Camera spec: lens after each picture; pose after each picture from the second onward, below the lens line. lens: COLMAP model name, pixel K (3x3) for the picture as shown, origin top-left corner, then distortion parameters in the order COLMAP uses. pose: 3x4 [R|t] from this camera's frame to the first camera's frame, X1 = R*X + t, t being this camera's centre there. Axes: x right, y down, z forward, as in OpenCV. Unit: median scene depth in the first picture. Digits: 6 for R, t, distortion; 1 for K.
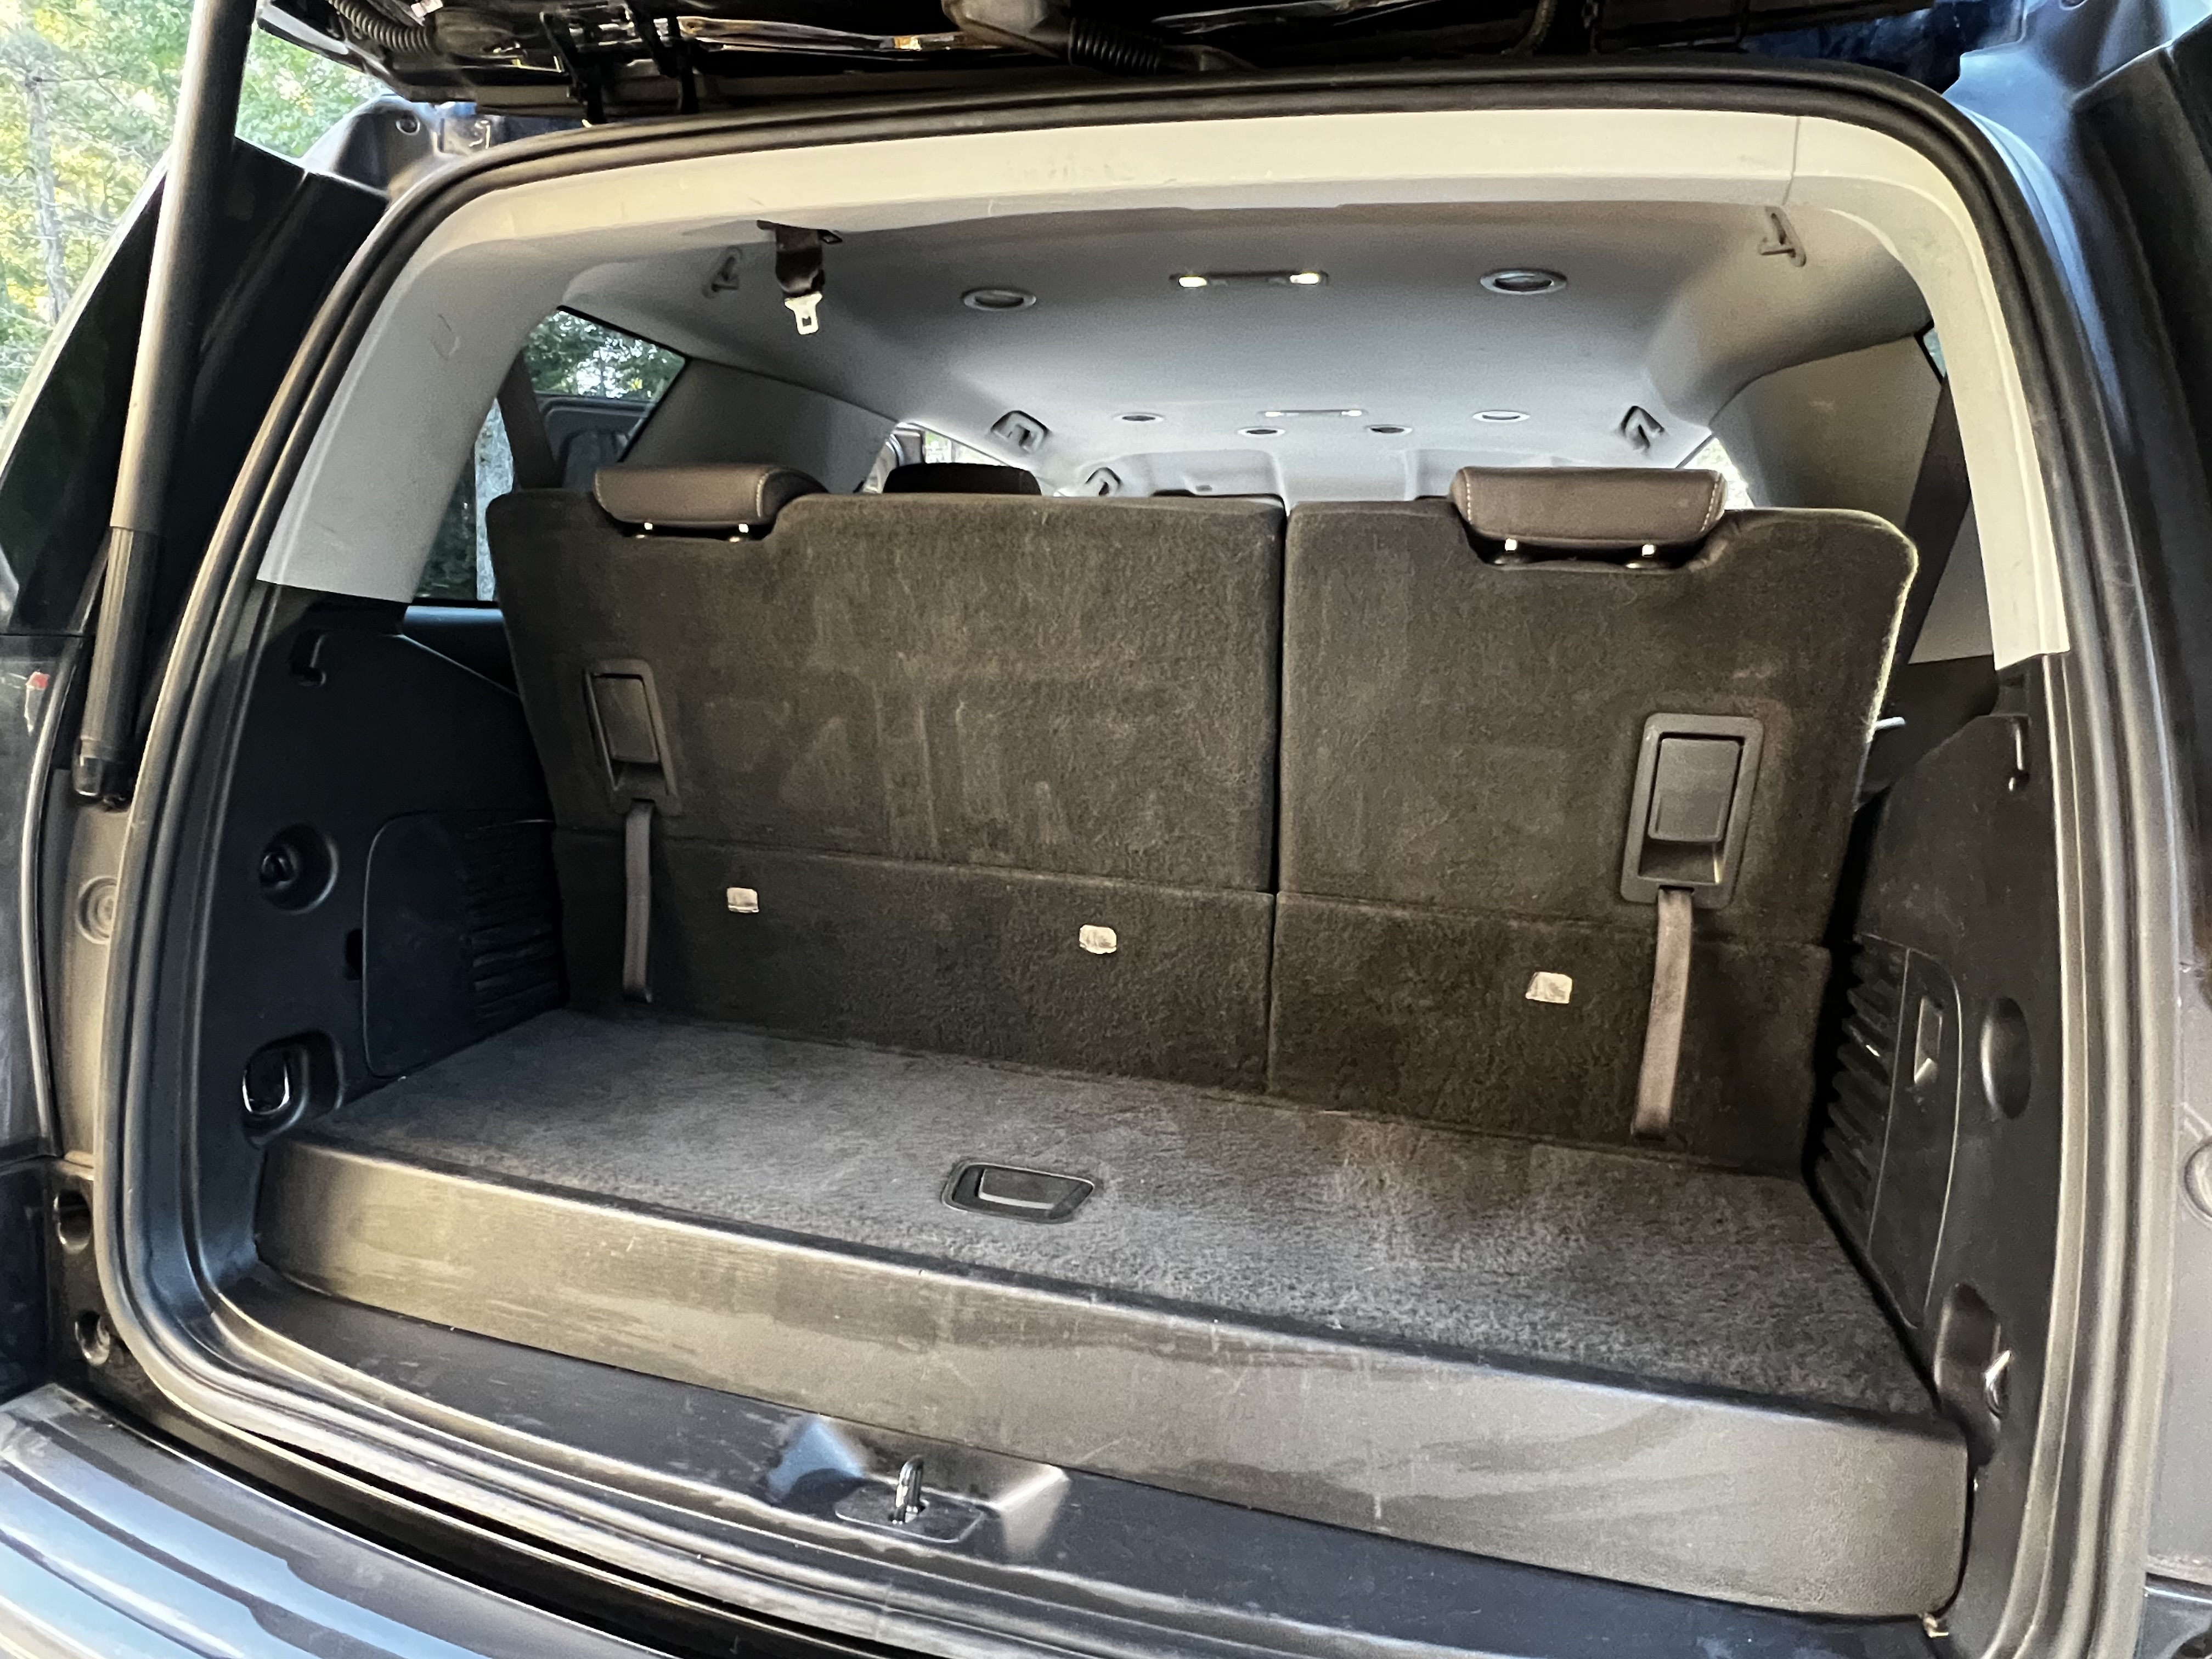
lens RADIAL K [[1280.6, 0, 1106.4], [0, 1280.6, 830.6], [0, 0, 1]] dist [0.001543, -0.015445]
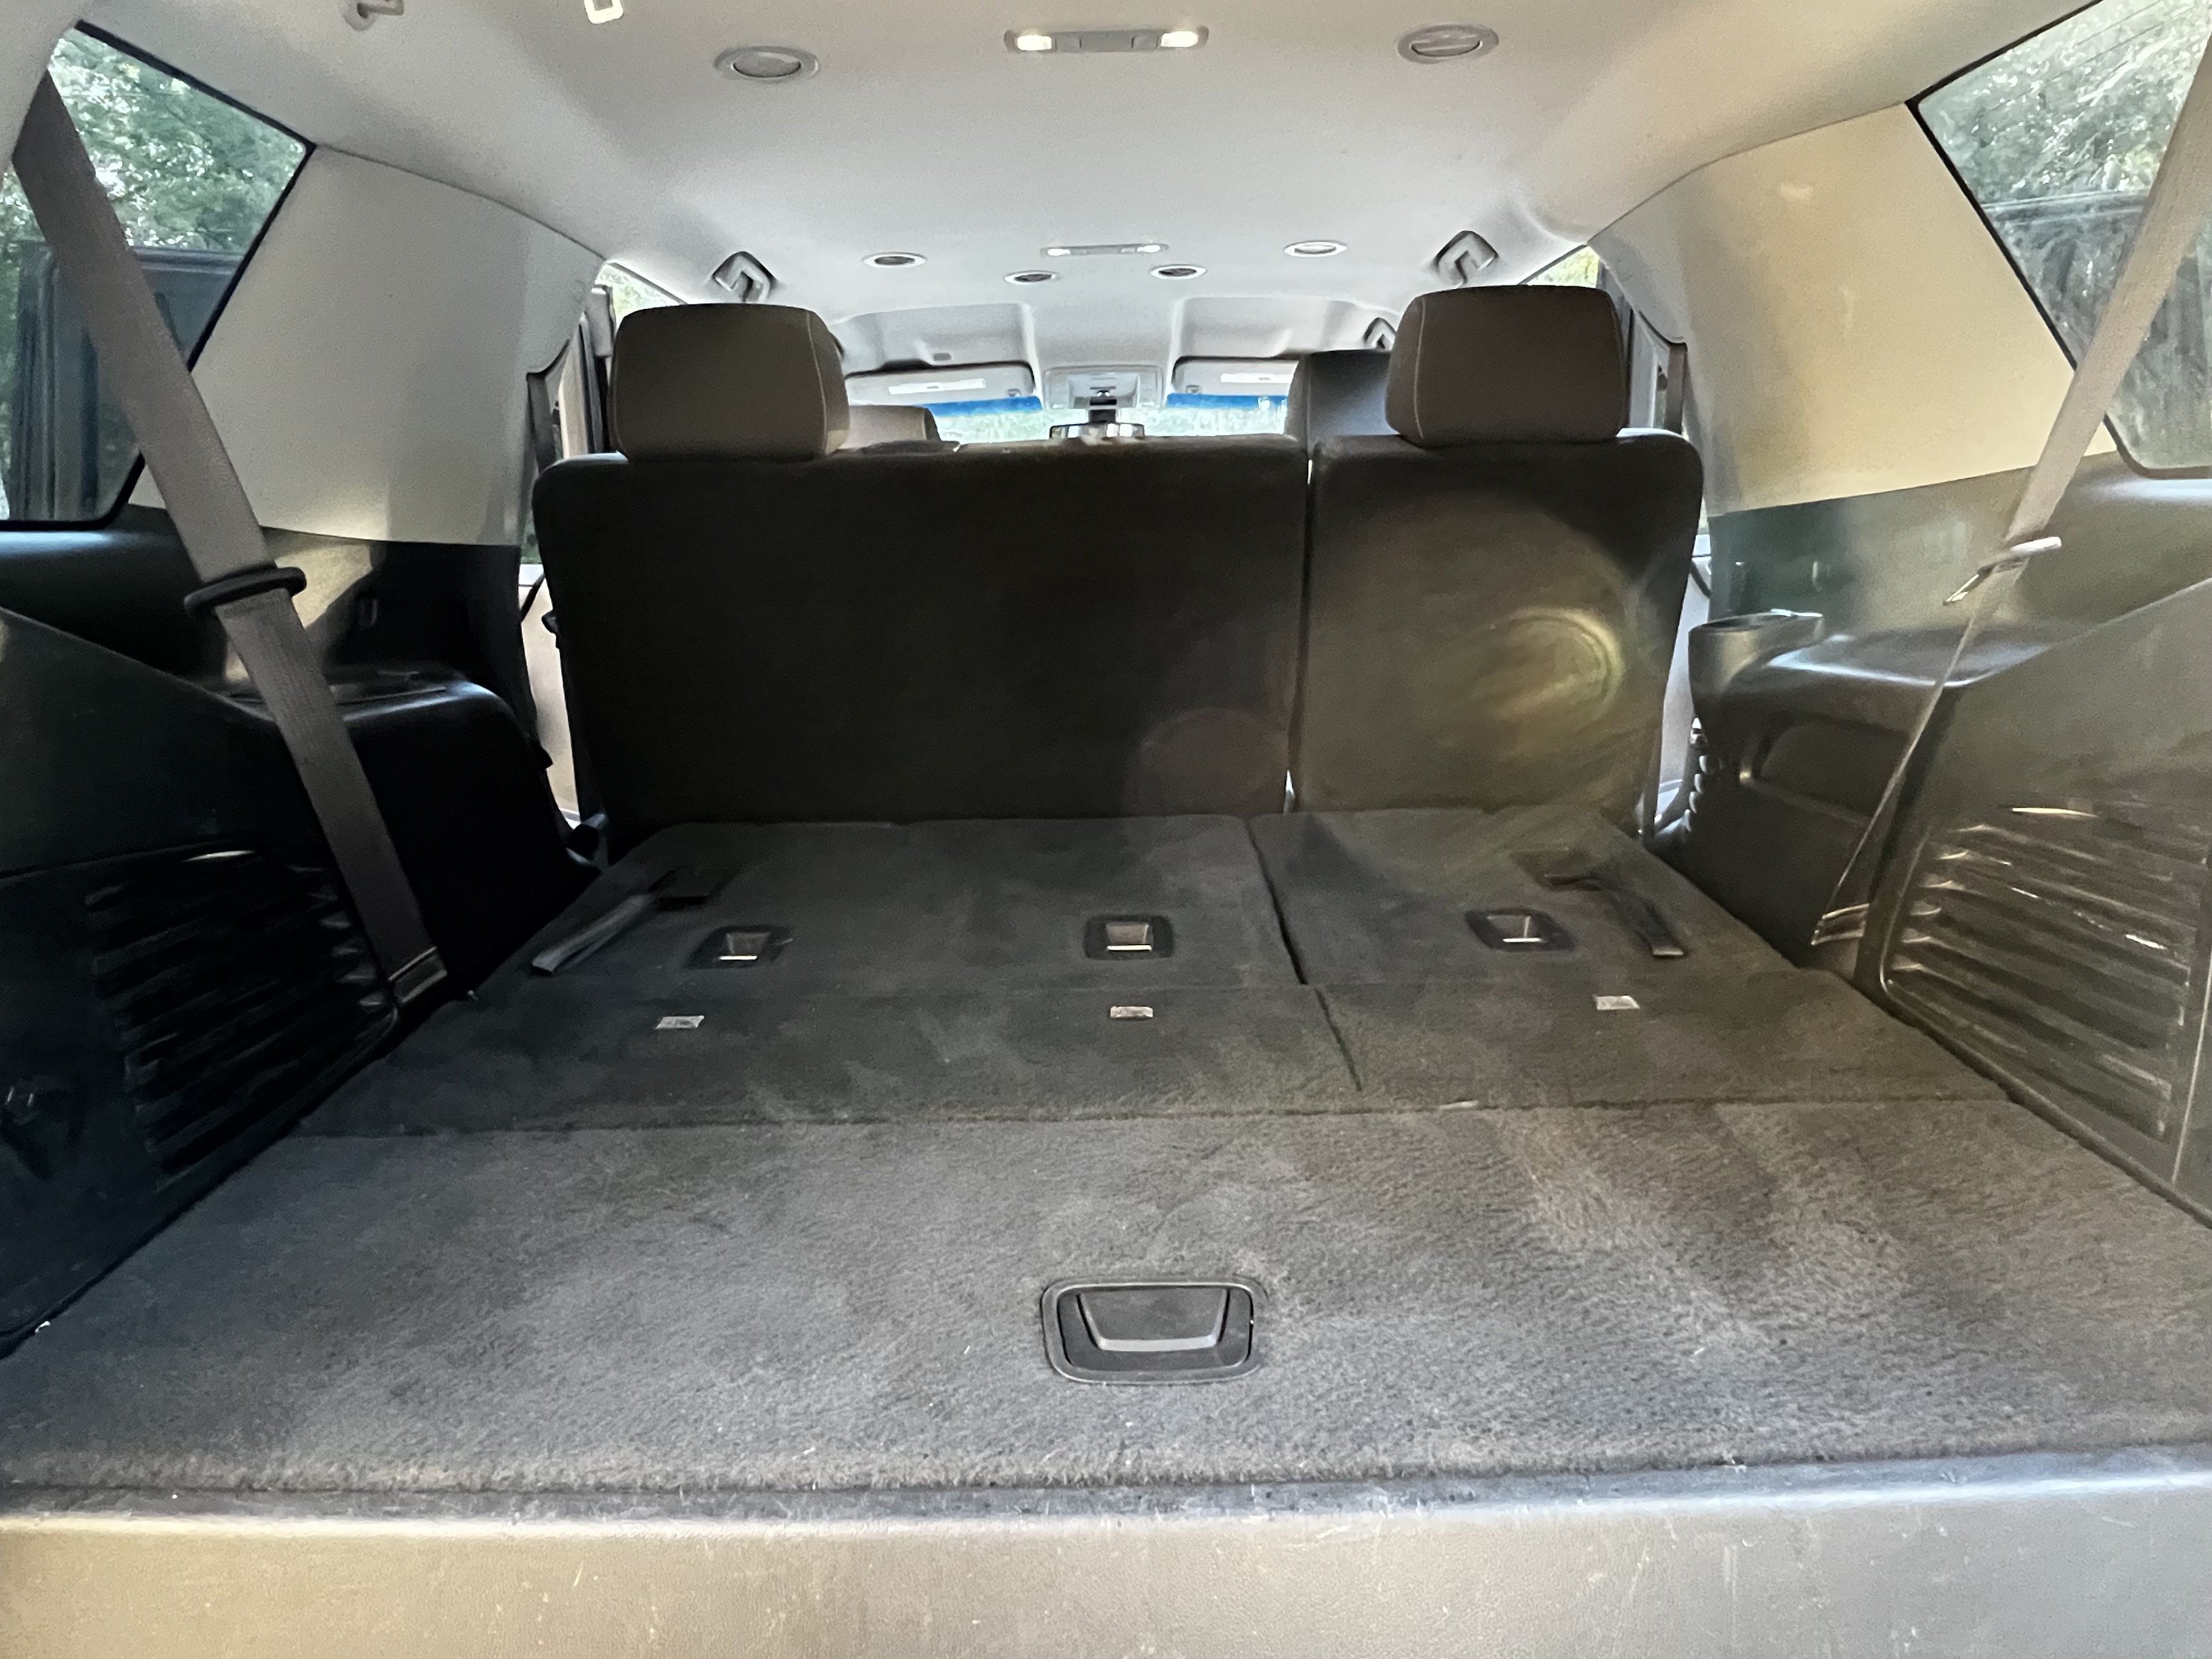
lens RADIAL K [[1280.6, 0, 1106.4], [0, 1280.6, 830.6], [0, 0, 1]] dist [0.001543, -0.015445]
pose [[0.961054, -0.122055, 0.247945, -0.174201], [0.103686, 0.990895, 0.085891, -0.028153], [-0.256171, -0.056838, 0.964959, 0.282667]]
